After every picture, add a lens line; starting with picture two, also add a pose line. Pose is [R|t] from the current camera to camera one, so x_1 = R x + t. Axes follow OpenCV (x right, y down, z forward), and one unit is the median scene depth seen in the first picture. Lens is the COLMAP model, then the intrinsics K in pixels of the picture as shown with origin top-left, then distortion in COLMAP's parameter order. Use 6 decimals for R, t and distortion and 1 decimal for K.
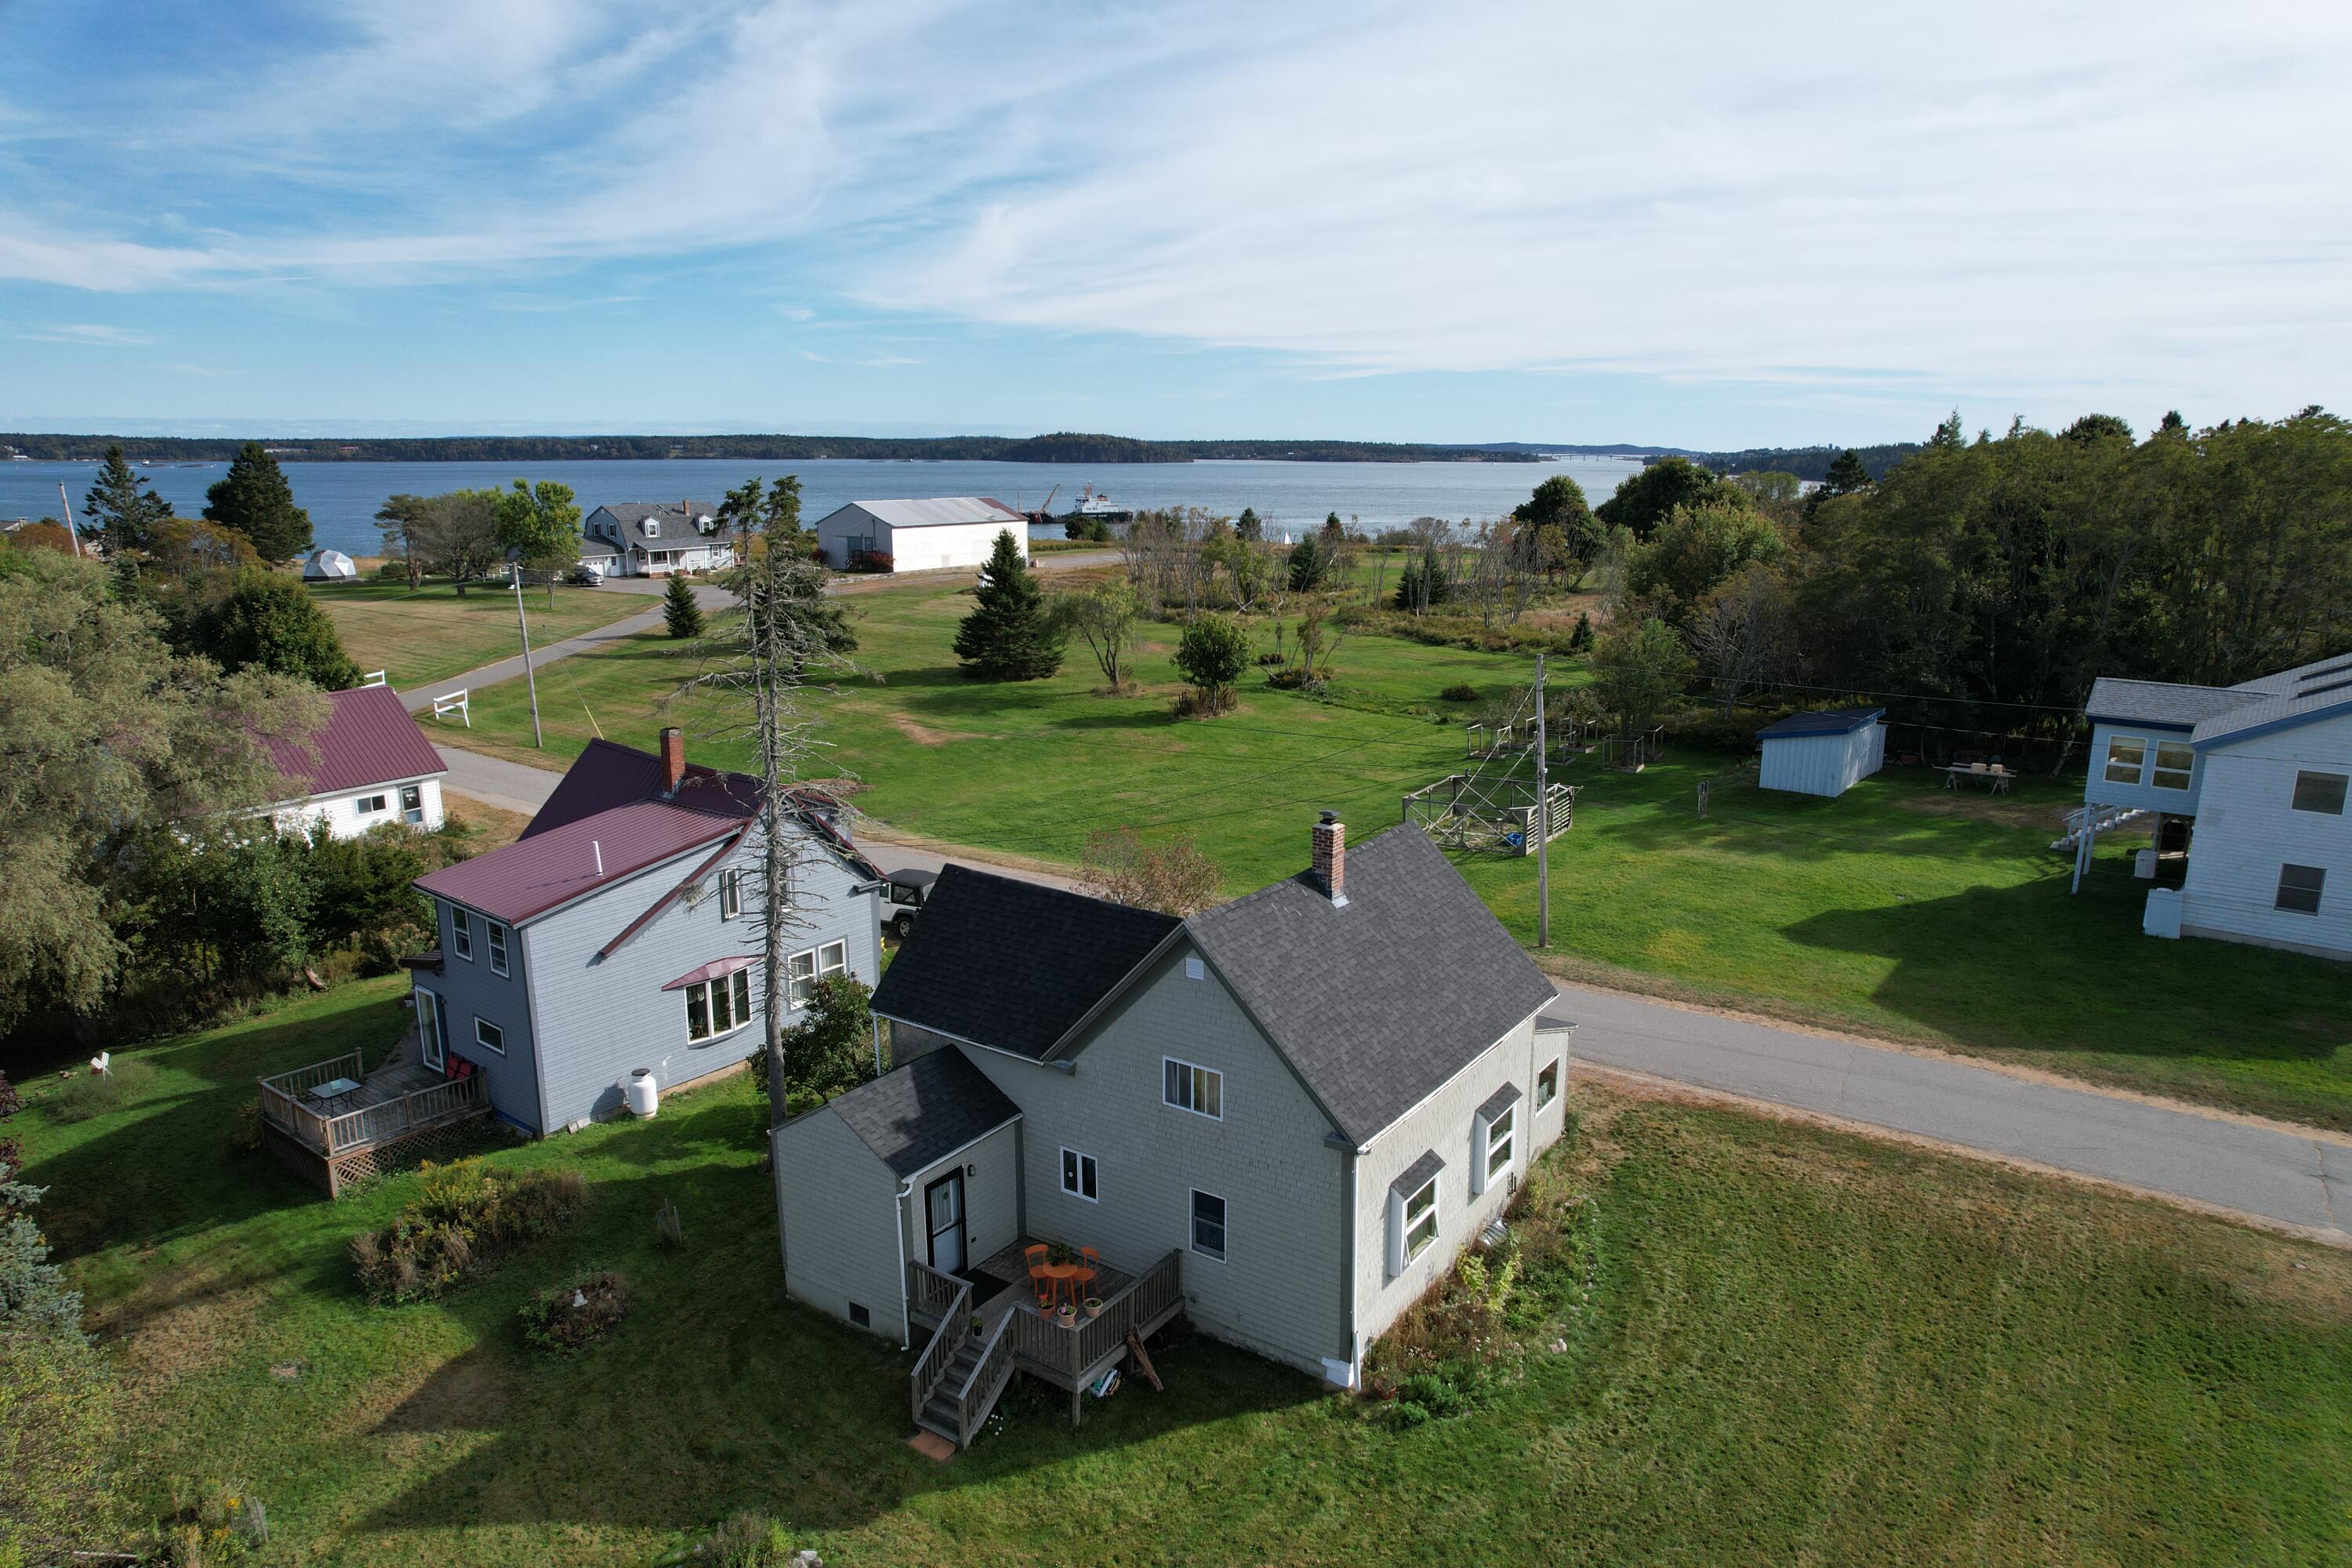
lens RADIAL K [[1517.0, 0, 1185.9], [0, 1517.0, 781.8], [0, 0, 1]] dist [-0.087590, 0.084687]
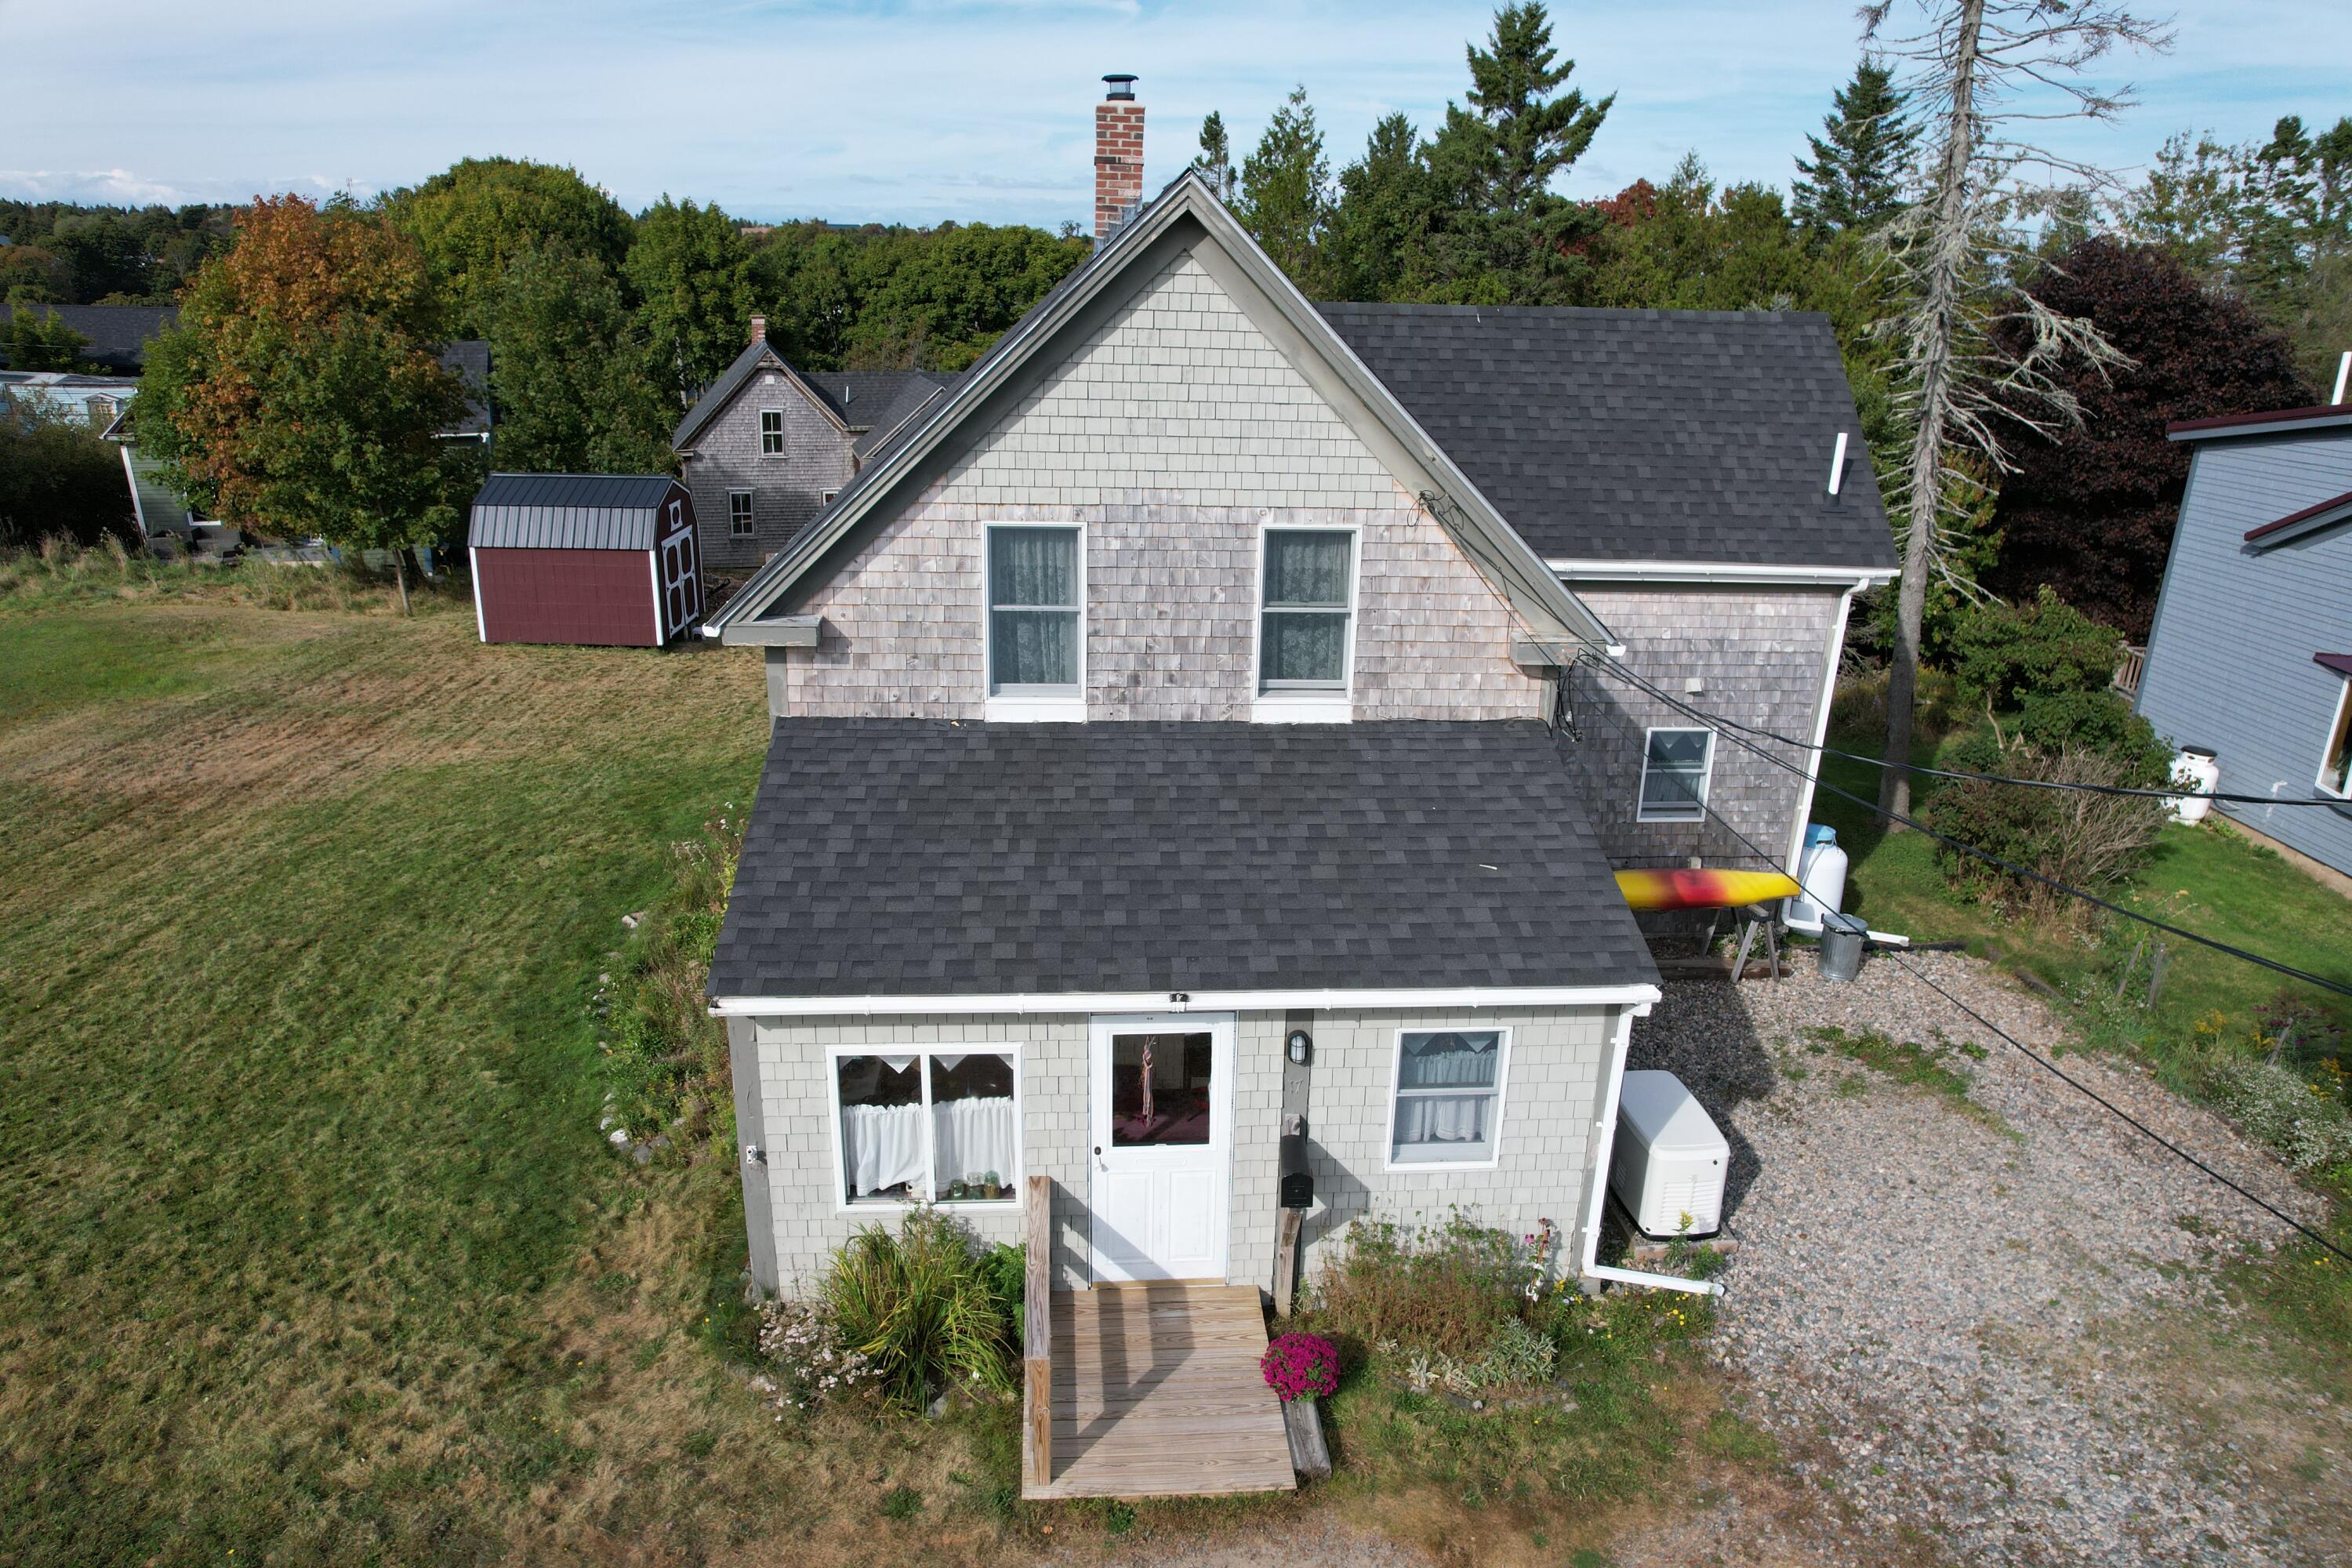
lens RADIAL K [[1511.4, 0, 1181.1], [0, 1511.4, 796.5], [0, 0, 1]] dist [-0.074846, 0.066893]
pose [[-0.778719, 0.183188, -0.600032, 0.328008], [-0.167280, 0.861168, 0.480008, -0.011959], [0.604660, 0.474165, -0.639964, 1.130603]]
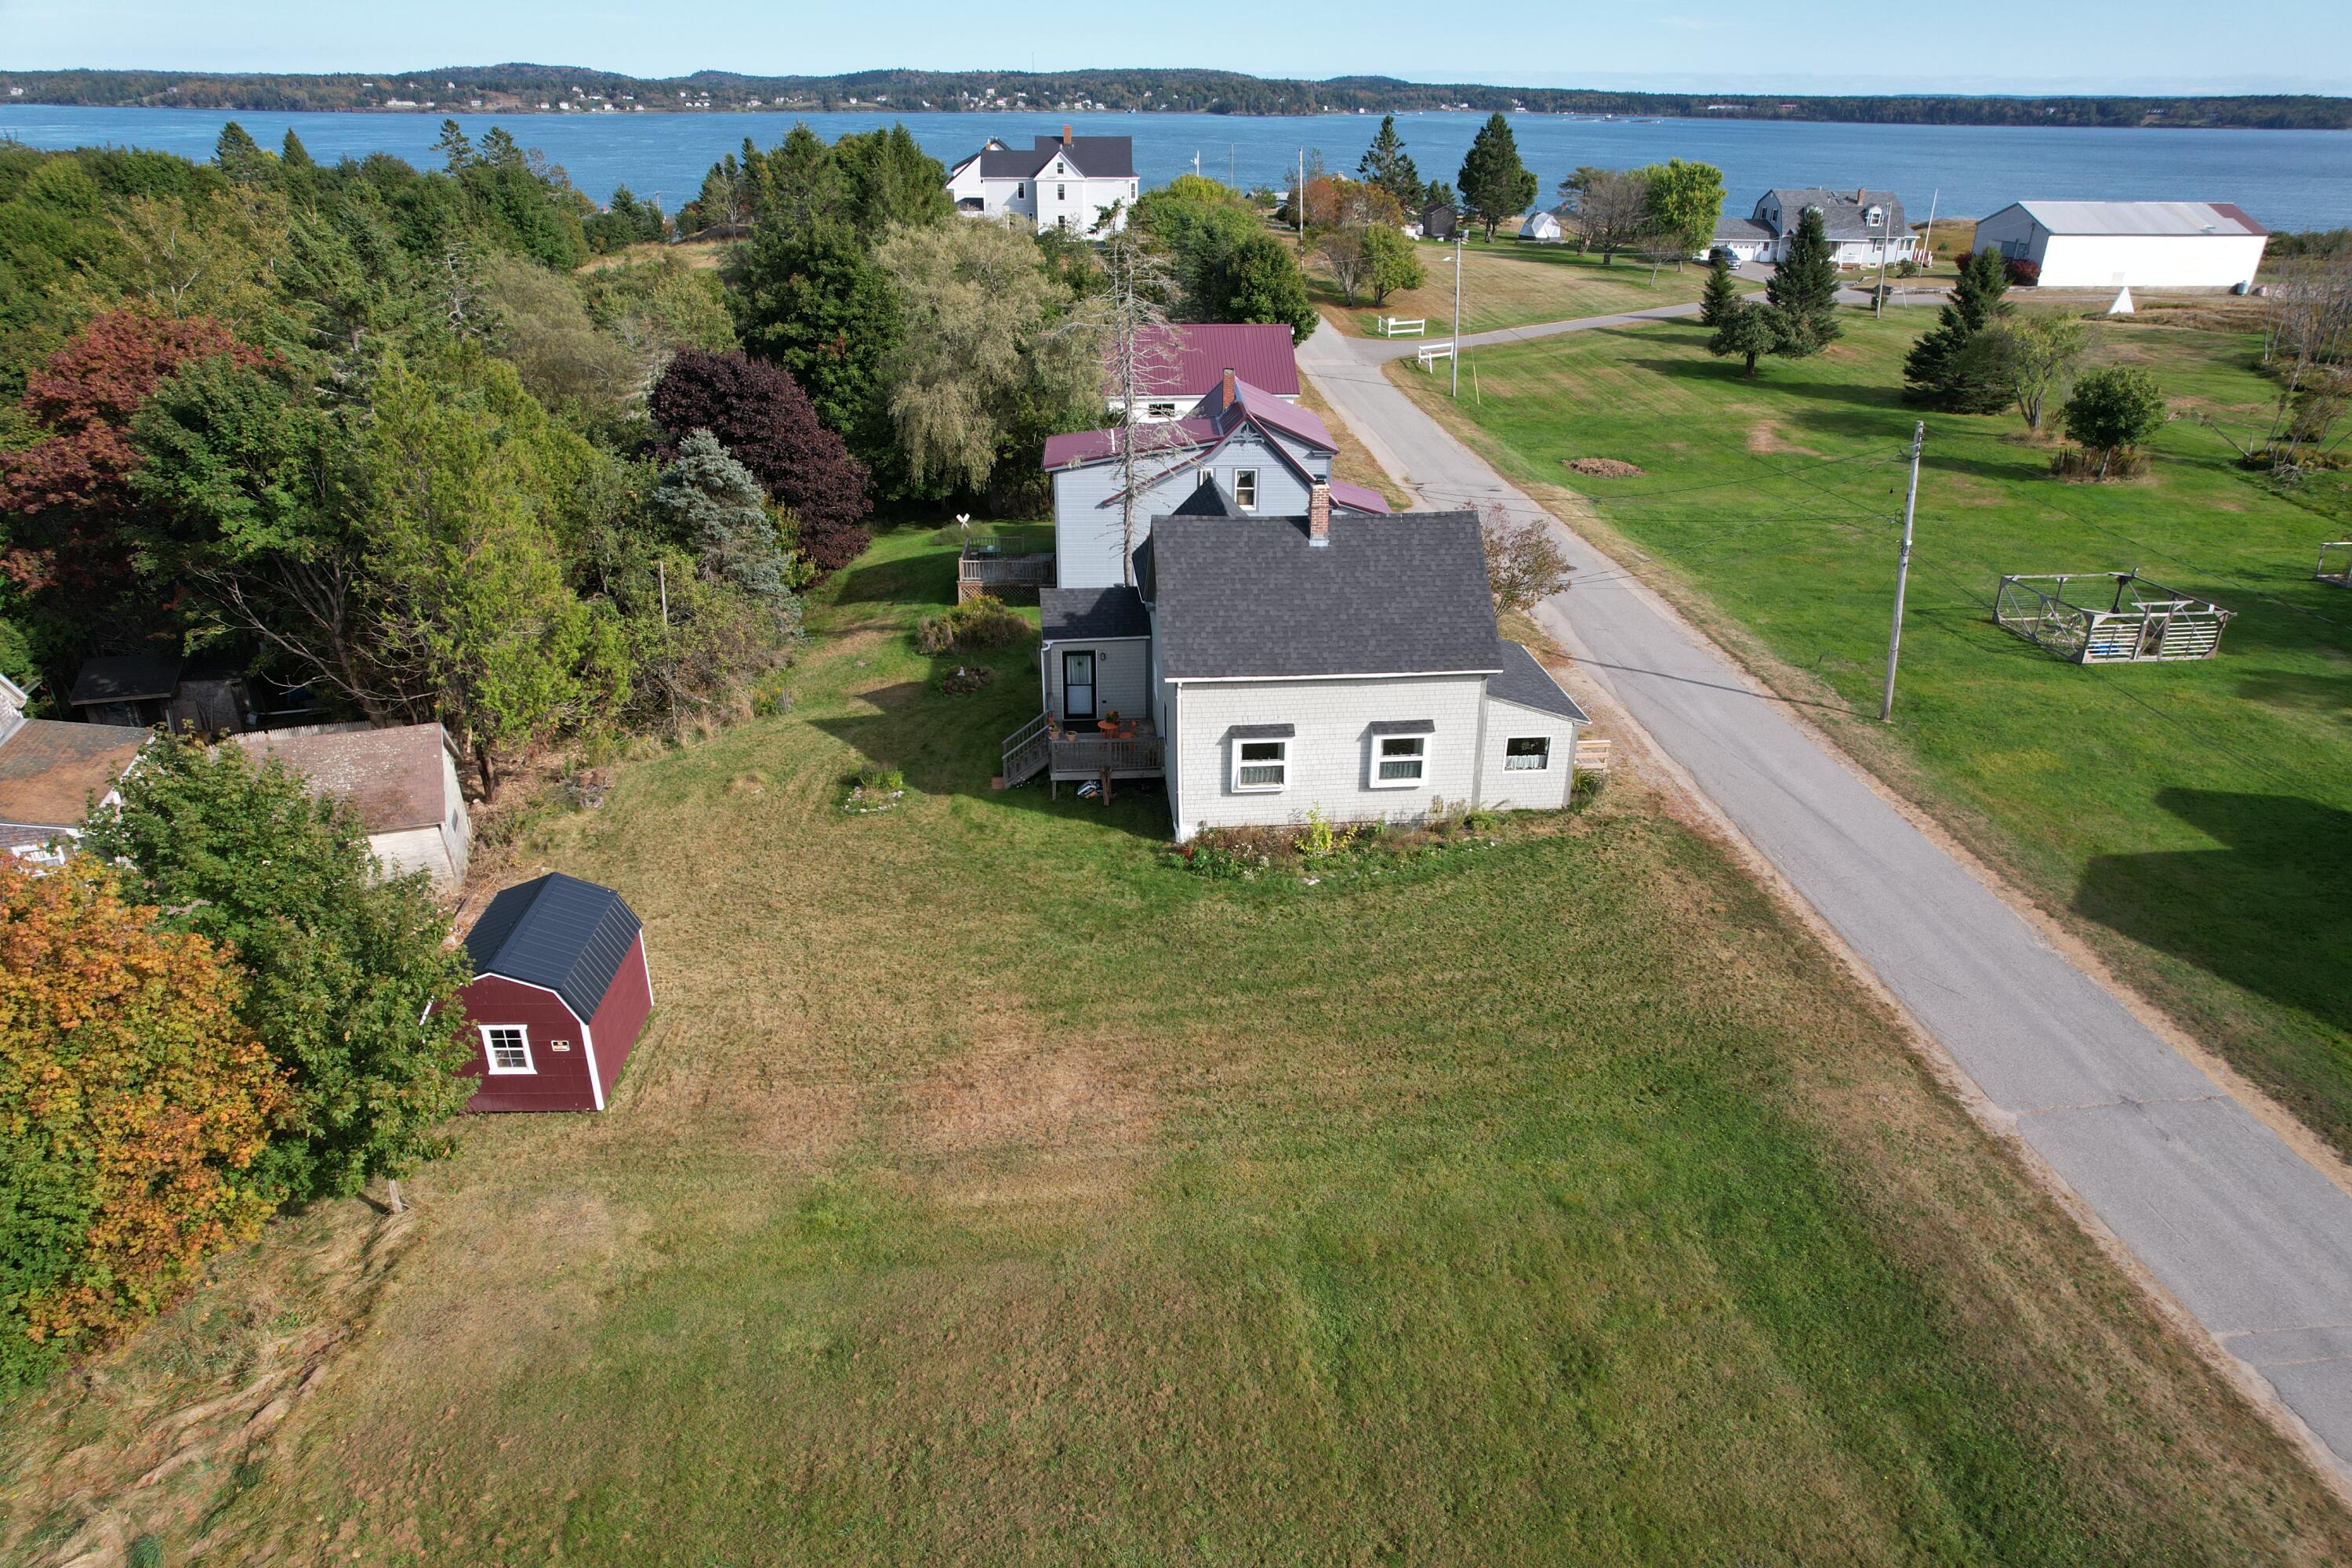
lens RADIAL K [[1517.0, 0, 1173.4], [0, 1517.0, 797.6], [0, 0, 1]] dist [-0.079143, 0.074429]
pose [[0.645121, 0.328772, -0.689730, 0.823732], [-0.174442, 0.942227, 0.285969, -0.057370], [0.743901, -0.064167, 0.665202, -0.020455]]
